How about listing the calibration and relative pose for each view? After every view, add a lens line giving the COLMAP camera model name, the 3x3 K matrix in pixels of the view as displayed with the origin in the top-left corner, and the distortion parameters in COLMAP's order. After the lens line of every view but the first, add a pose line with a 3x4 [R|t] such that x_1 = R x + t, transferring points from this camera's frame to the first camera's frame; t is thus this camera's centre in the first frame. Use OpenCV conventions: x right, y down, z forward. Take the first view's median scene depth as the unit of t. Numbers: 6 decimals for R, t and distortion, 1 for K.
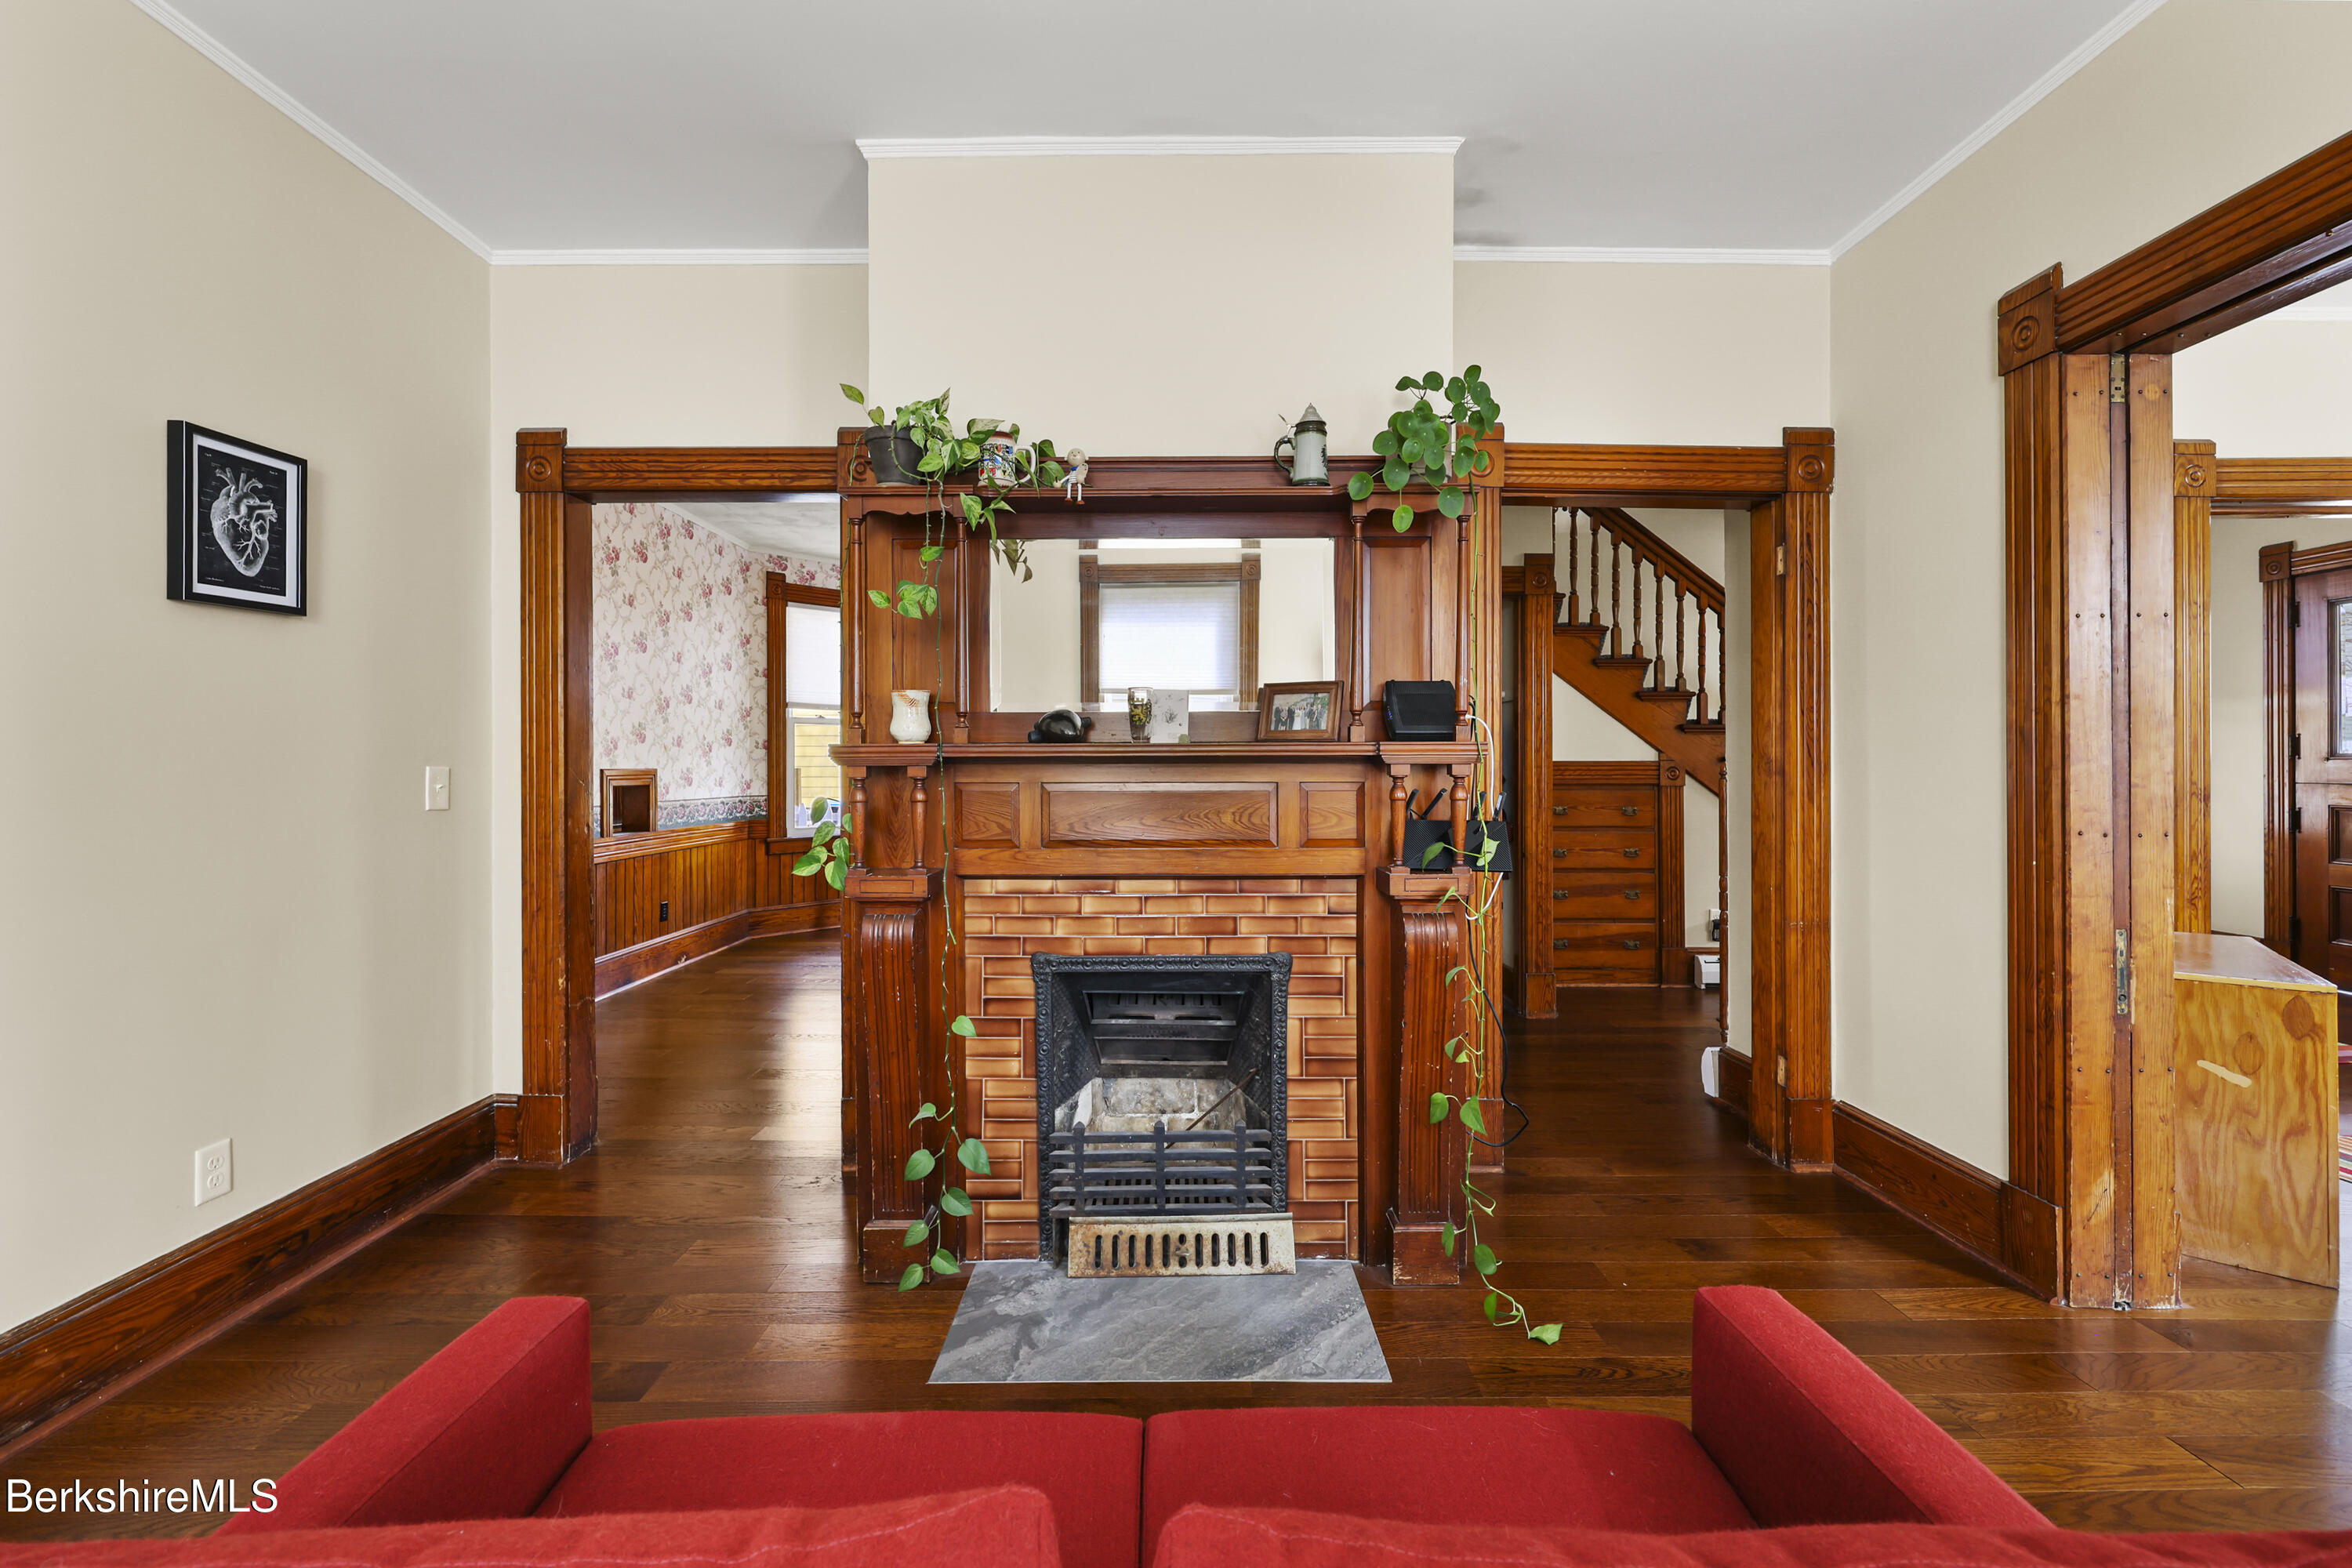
lens RADIAL K [[938.8, 0, 1176.7], [0, 938.8, 764.9], [0, 0, 1]] dist [0.000438, 0.000061]
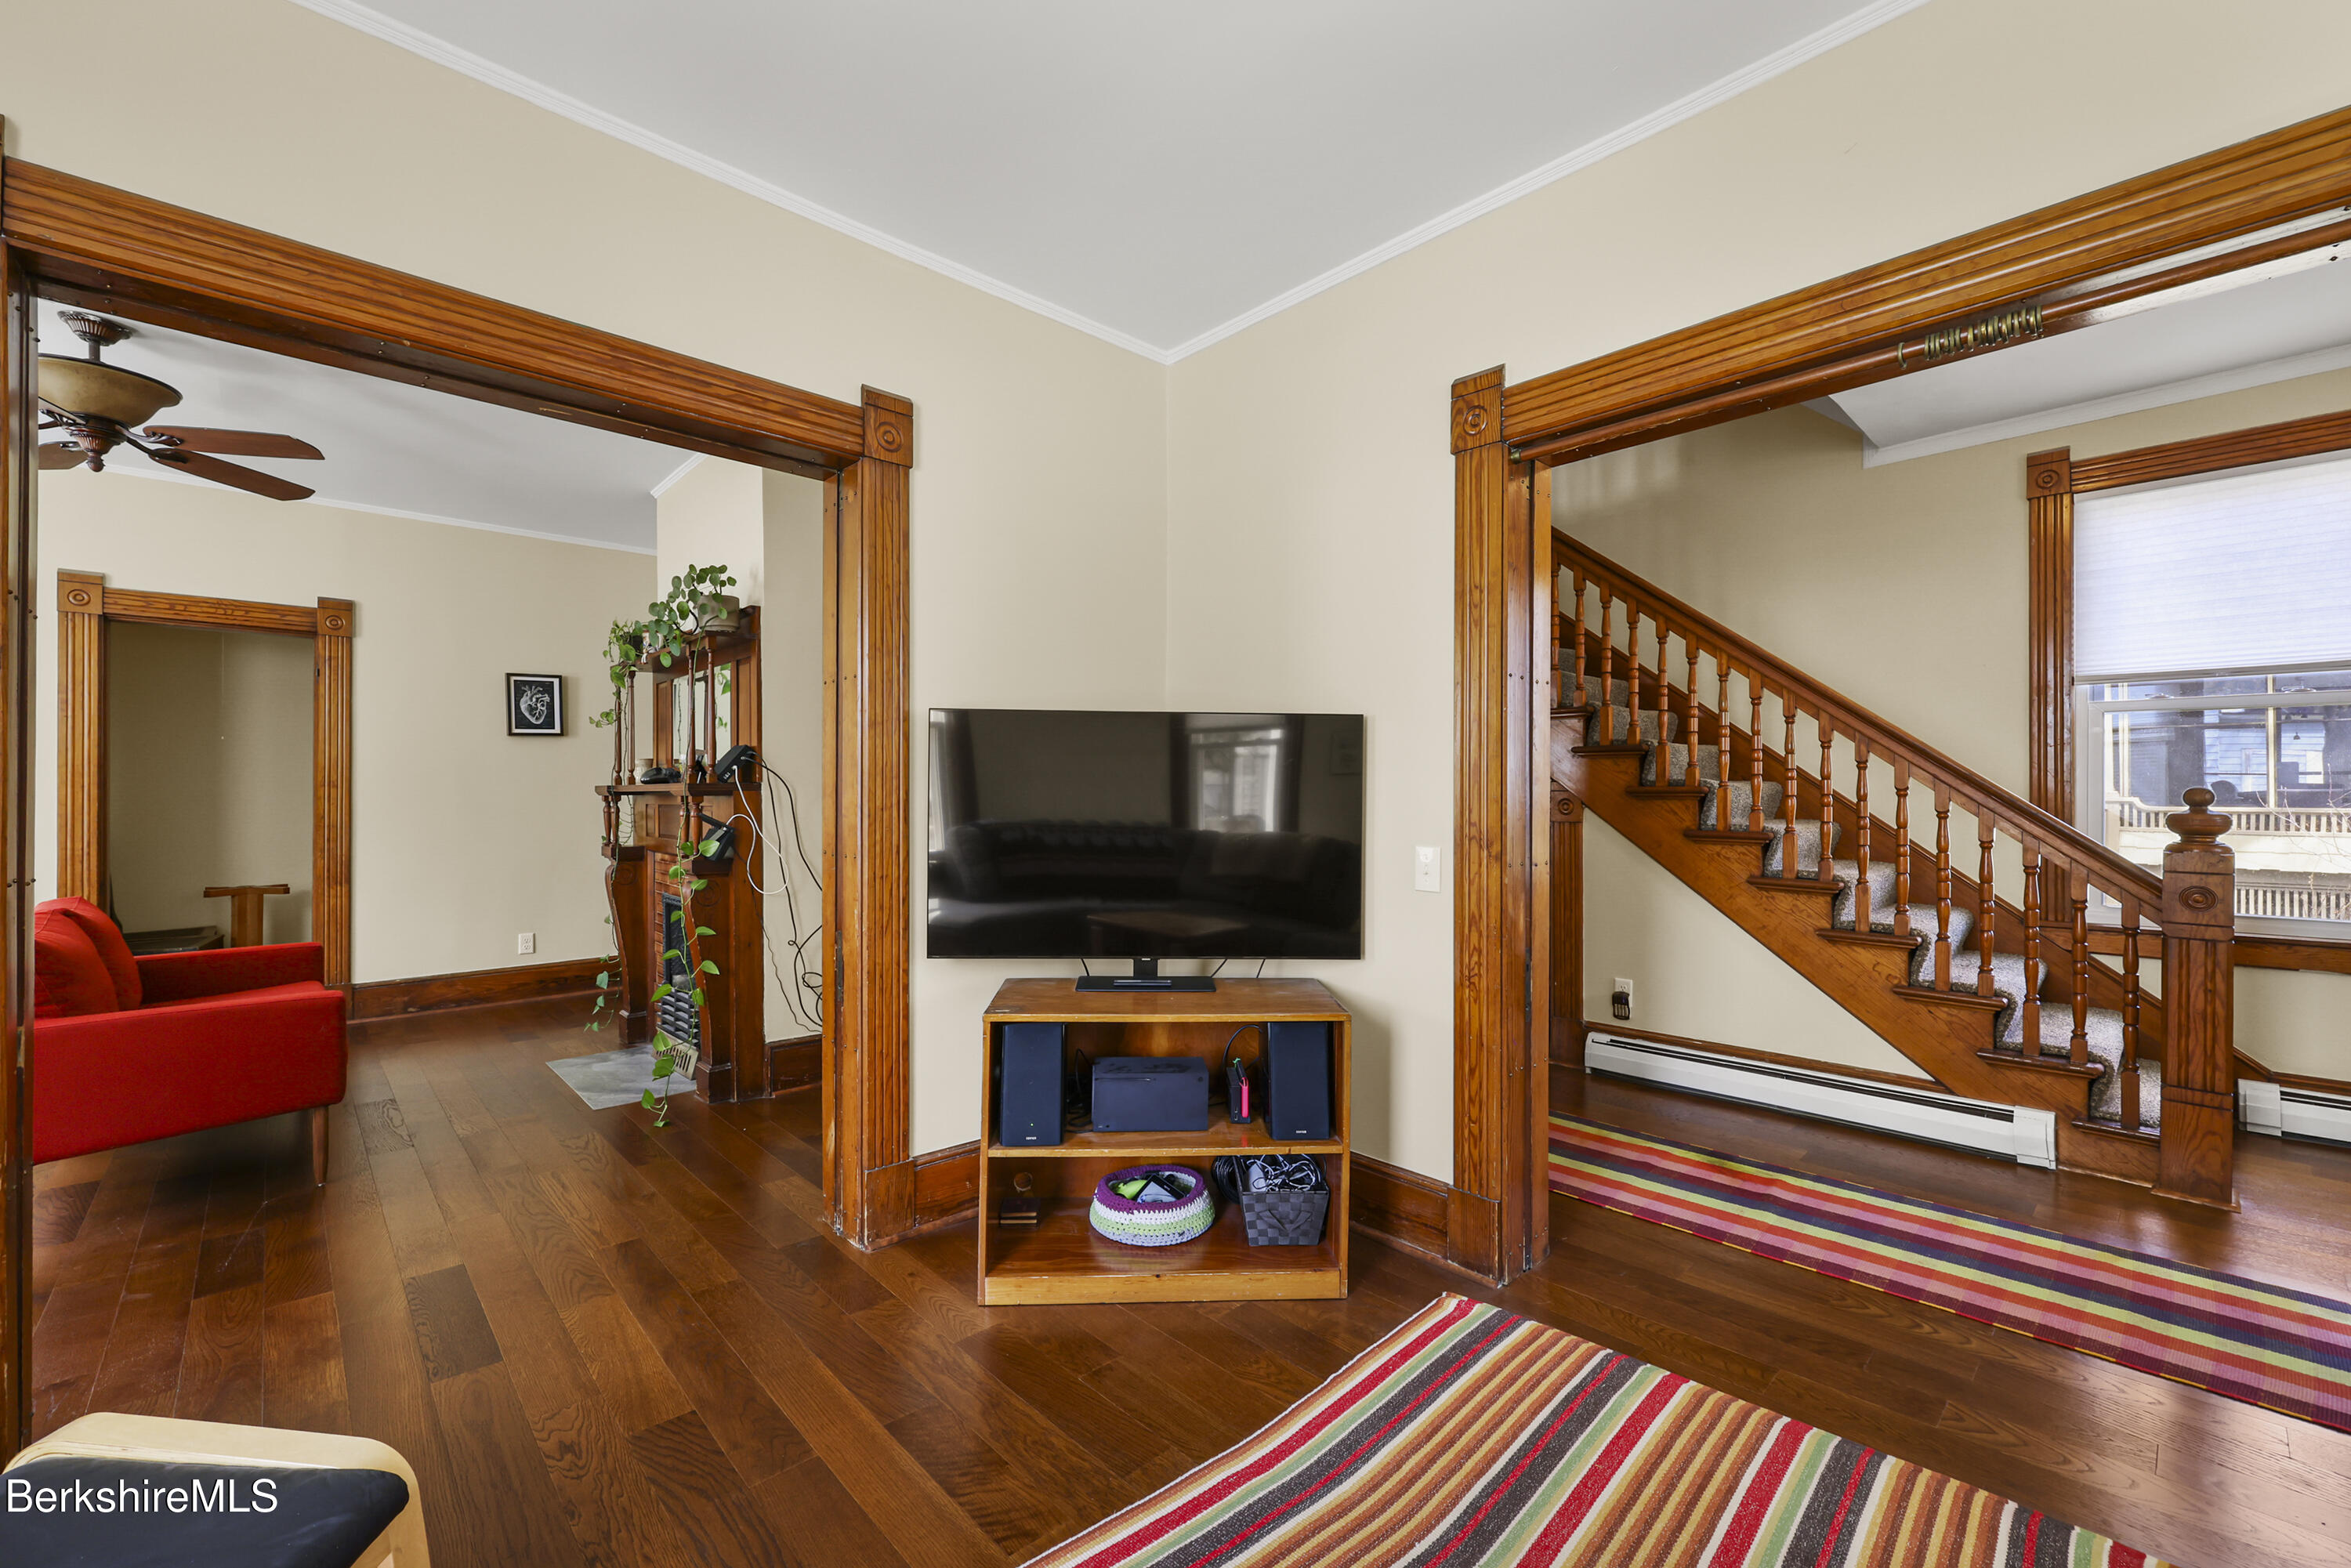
lens RADIAL K [[932.5, 0, 1177.8], [0, 932.5, 793.3], [0, 0, 1]] dist [0.000901, 0.000094]
pose [[0.698452, 0.002430, -0.715653, 2.170443], [-0.000889, 0.999996, 0.002528, -0.012184], [0.715656, -0.001129, 0.698452, 0.448205]]
